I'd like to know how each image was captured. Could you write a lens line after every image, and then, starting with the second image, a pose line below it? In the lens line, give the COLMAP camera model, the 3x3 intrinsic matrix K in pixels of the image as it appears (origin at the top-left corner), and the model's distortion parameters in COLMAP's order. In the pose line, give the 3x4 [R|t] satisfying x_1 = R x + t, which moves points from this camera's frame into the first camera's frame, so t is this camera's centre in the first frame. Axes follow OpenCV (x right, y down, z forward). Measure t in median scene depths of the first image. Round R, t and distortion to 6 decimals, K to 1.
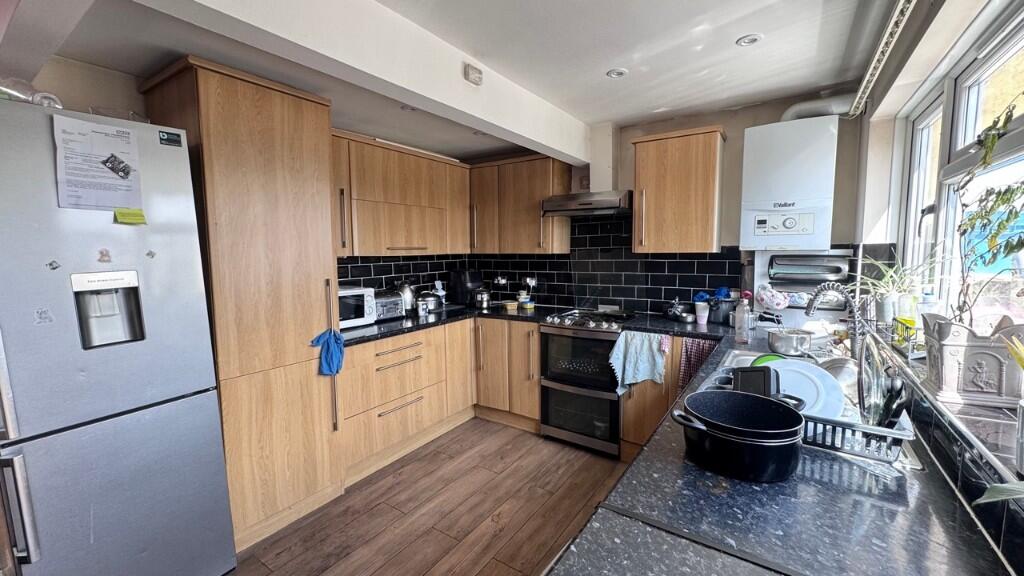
lens RADIAL K [[407.2, 0, 512.0], [0, 407.2, 288.0], [0, 0, 1]] dist [-0.003069, 0.000474]
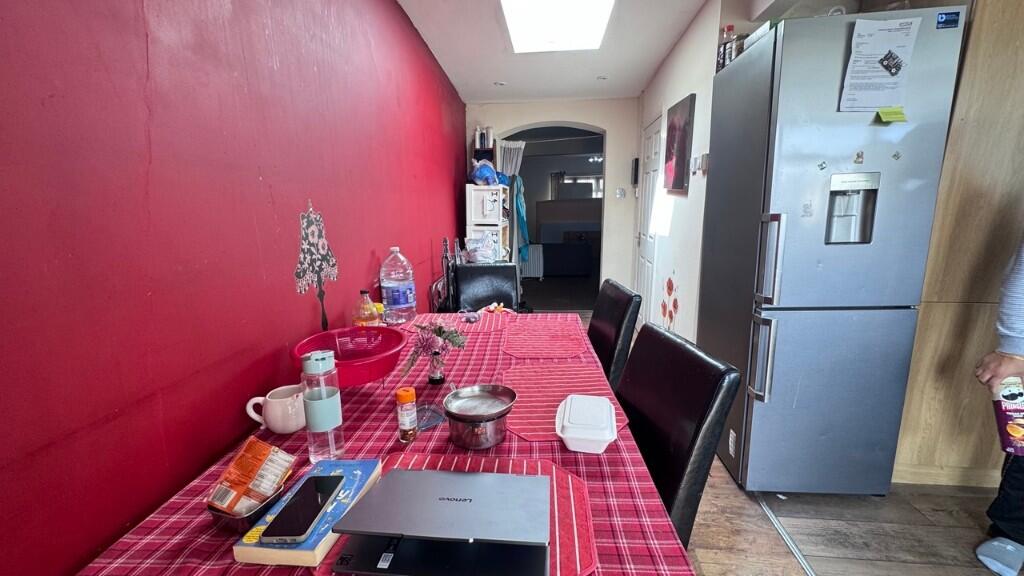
lens RADIAL K [[407.2, 0, 512.0], [0, 407.2, 288.0], [0, 0, 1]] dist [-0.003069, 0.000474]
pose [[0.469380, 0.185920, -0.863201, -0.425698], [-0.077832, 0.982488, 0.169290, 0.134463], [0.879559, -0.012277, 0.475631, -0.271299]]
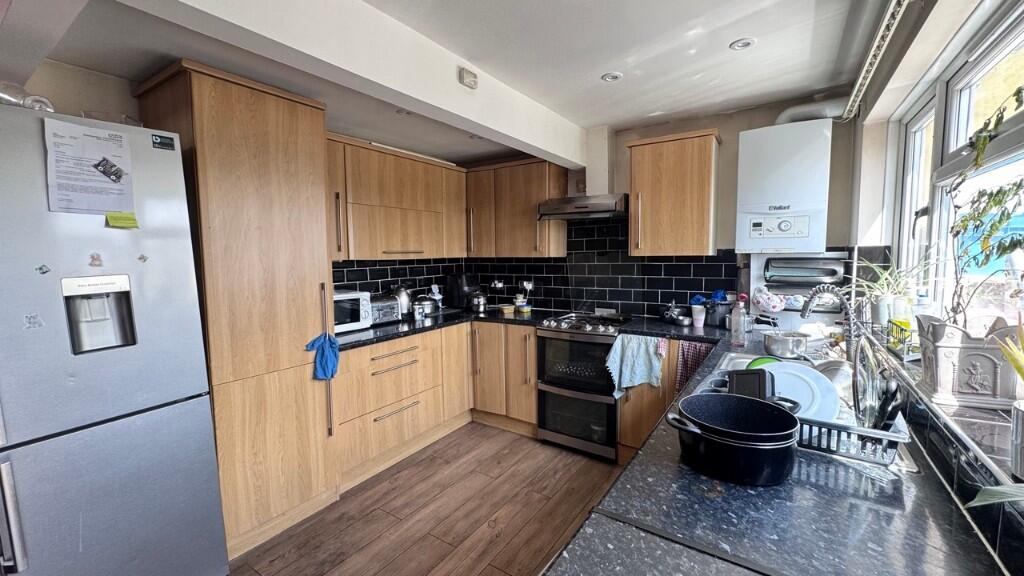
lens RADIAL K [[407.2, 0, 512.0], [0, 407.2, 288.0], [0, 0, 1]] dist [-0.003069, 0.000474]
pose [[0.999984, -0.002929, 0.004795, 0.007769], [0.002975, 0.999949, -0.009617, 0.001653], [-0.004767, 0.009631, 0.999942, 0.004050]]
